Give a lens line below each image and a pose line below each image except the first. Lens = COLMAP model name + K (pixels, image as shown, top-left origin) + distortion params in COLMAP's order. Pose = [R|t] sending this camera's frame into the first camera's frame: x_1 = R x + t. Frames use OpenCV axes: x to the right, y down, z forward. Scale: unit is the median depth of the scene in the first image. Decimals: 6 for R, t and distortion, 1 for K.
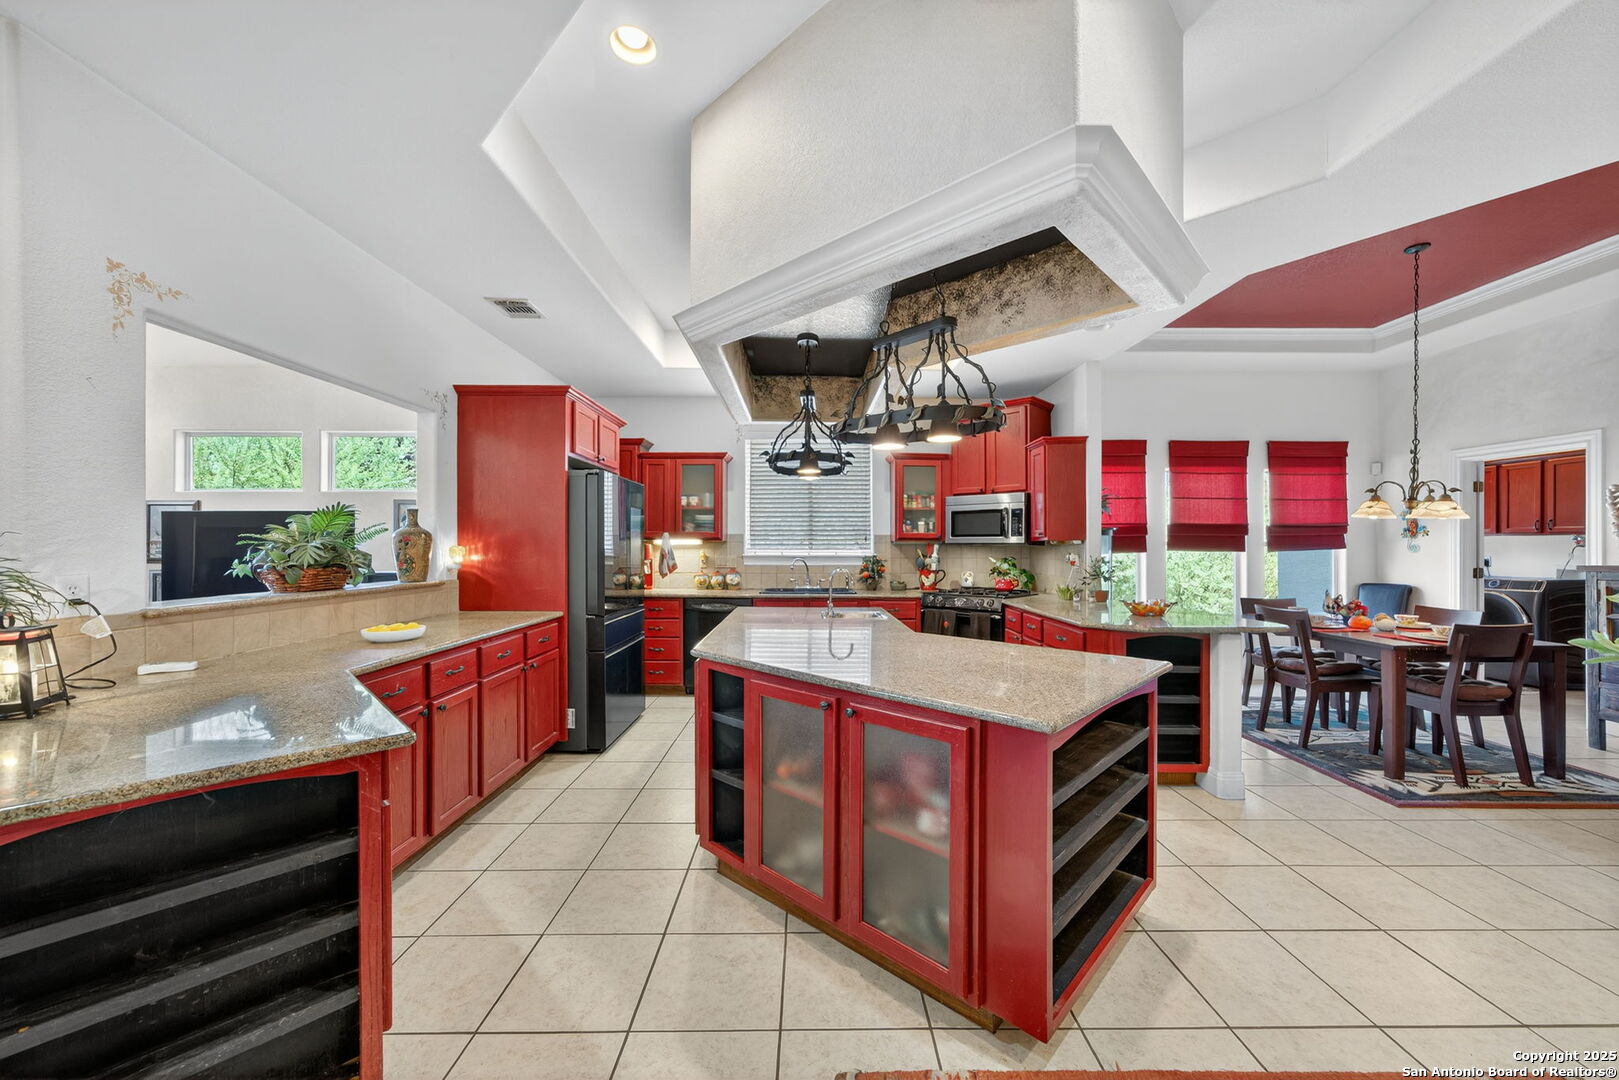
lens RADIAL K [[617.3, 0, 802.8], [0, 617.3, 541.4], [0, 0, 1]] dist [-0.000760, 0.000225]
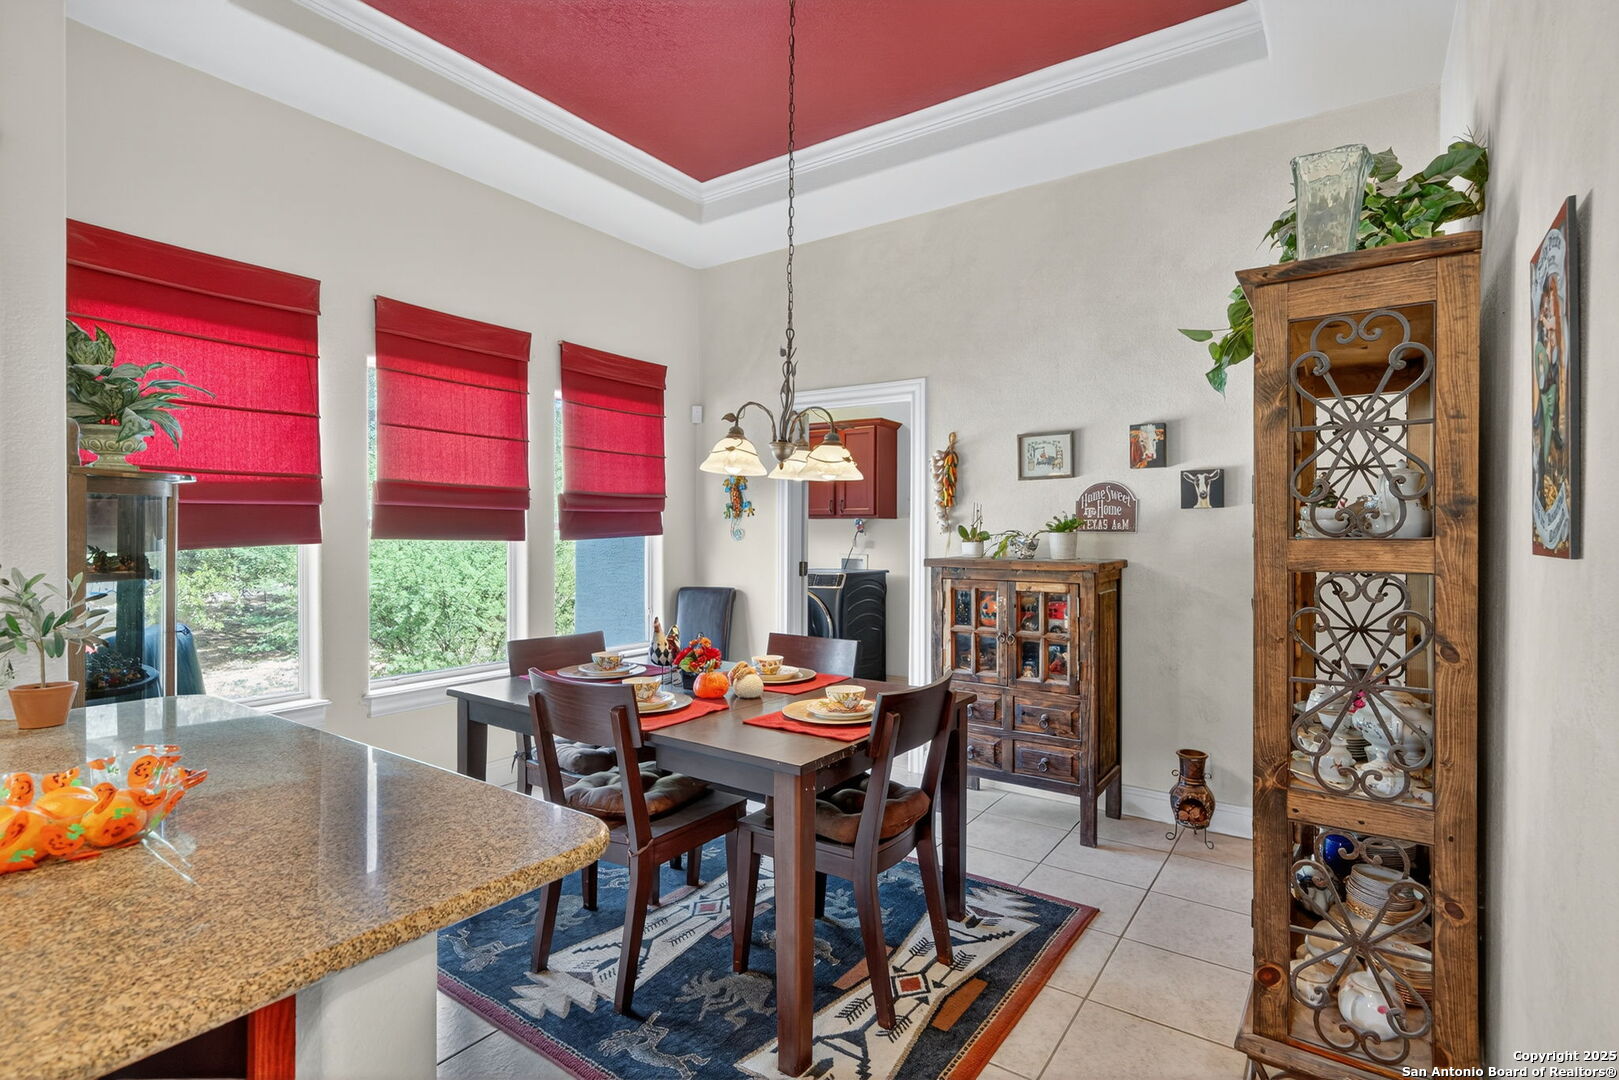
lens RADIAL K [[791.3, 0, 809.5], [0, 791.3, 540.0], [0, 0, 1]] dist [-0.001083, -0.000517]
pose [[0.586833, -0.007523, 0.809673, 0.320078], [-0.007837, 0.999857, 0.014970, 0.003963], [-0.809670, -0.015130, 0.586690, 0.414661]]
